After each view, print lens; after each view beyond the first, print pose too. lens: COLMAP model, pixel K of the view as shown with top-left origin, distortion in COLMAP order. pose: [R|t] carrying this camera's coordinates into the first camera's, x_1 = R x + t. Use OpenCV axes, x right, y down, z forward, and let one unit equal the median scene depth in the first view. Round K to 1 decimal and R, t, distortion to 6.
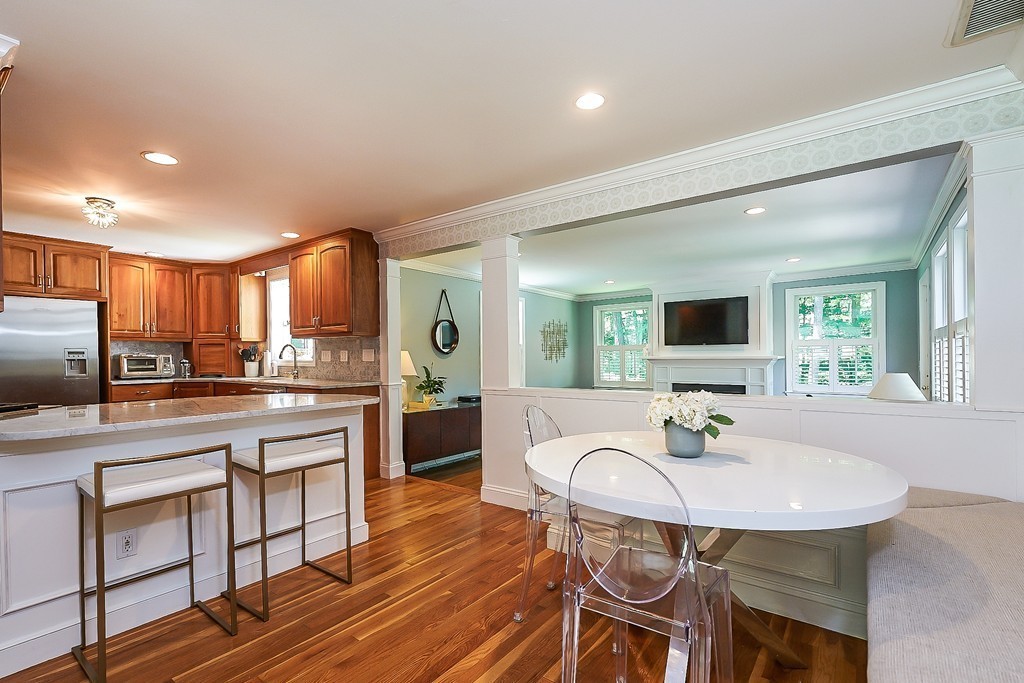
lens RADIAL K [[464.6, 0, 510.9], [0, 464.6, 356.1], [0, 0, 1]] dist [0.000358, 0.000271]
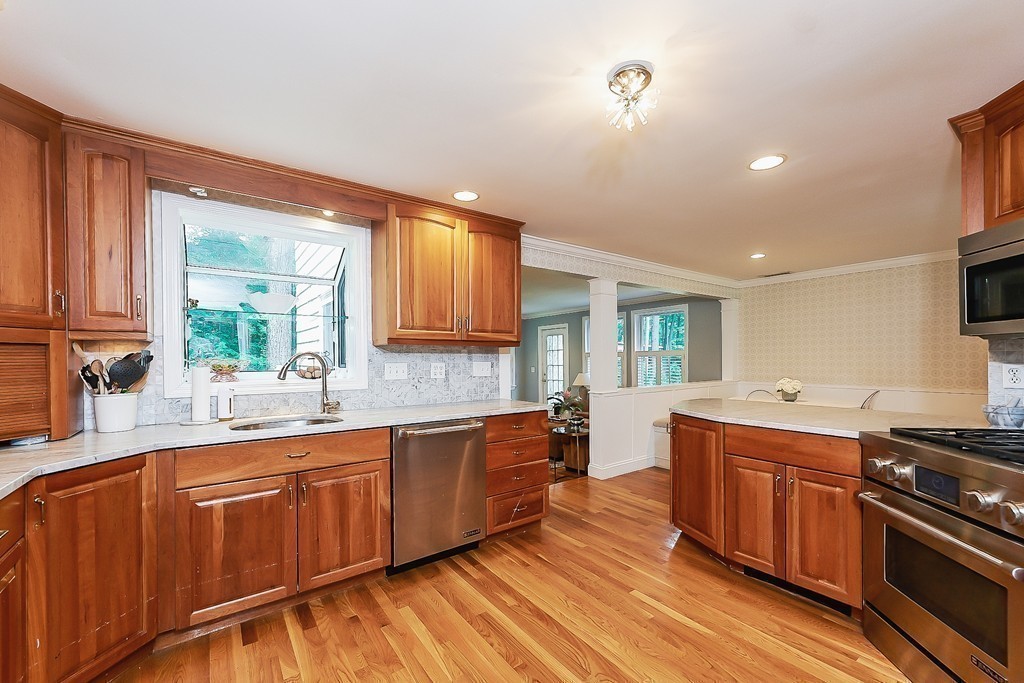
lens RADIAL K [[424.4, 0, 513.4], [0, 424.4, 355.6], [0, 0, 1]] dist [-0.010015, 0.000007]
pose [[0.269063, 0.011880, 0.963049, -0.978488], [0.002169, 0.999914, -0.012941, -0.014743], [-0.963120, 0.005571, 0.269014, 0.708448]]
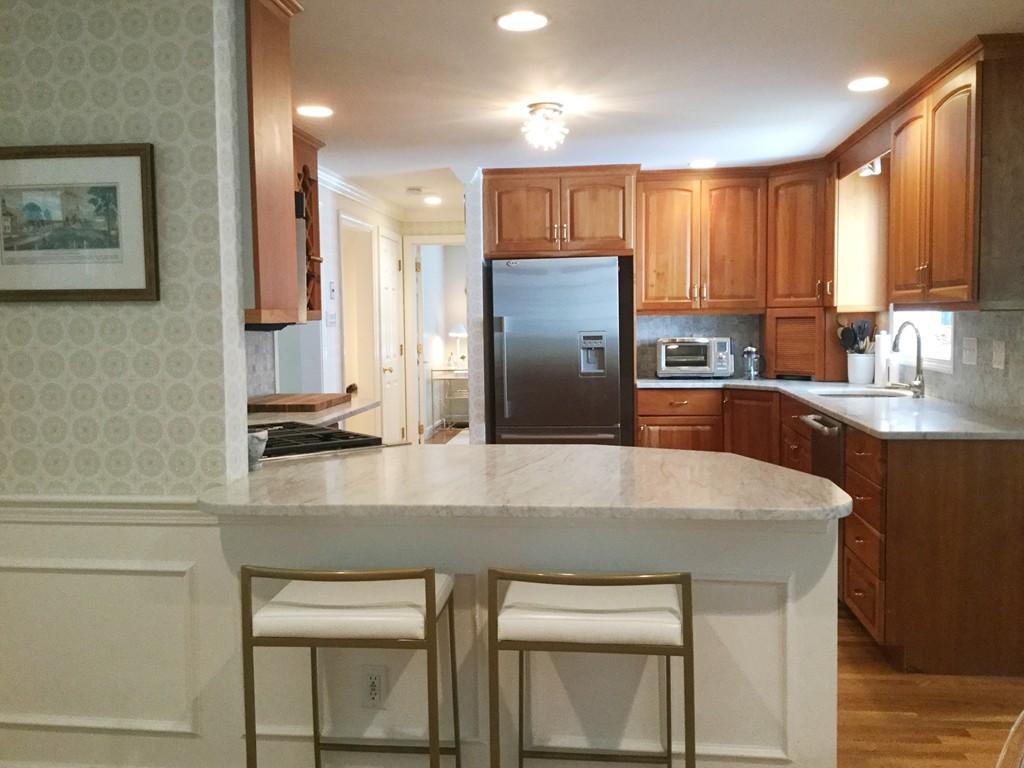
lens RADIAL K [[934.7, 0, 512.0], [0, 934.7, 384.0], [0, 0, 1]] dist [0.108949, -0.002924]
pose [[0.508165, 0.064937, -0.858808, 0.146221], [0.004541, 0.996938, 0.078068, -0.043553], [0.861248, -0.043572, 0.506314, 0.211908]]
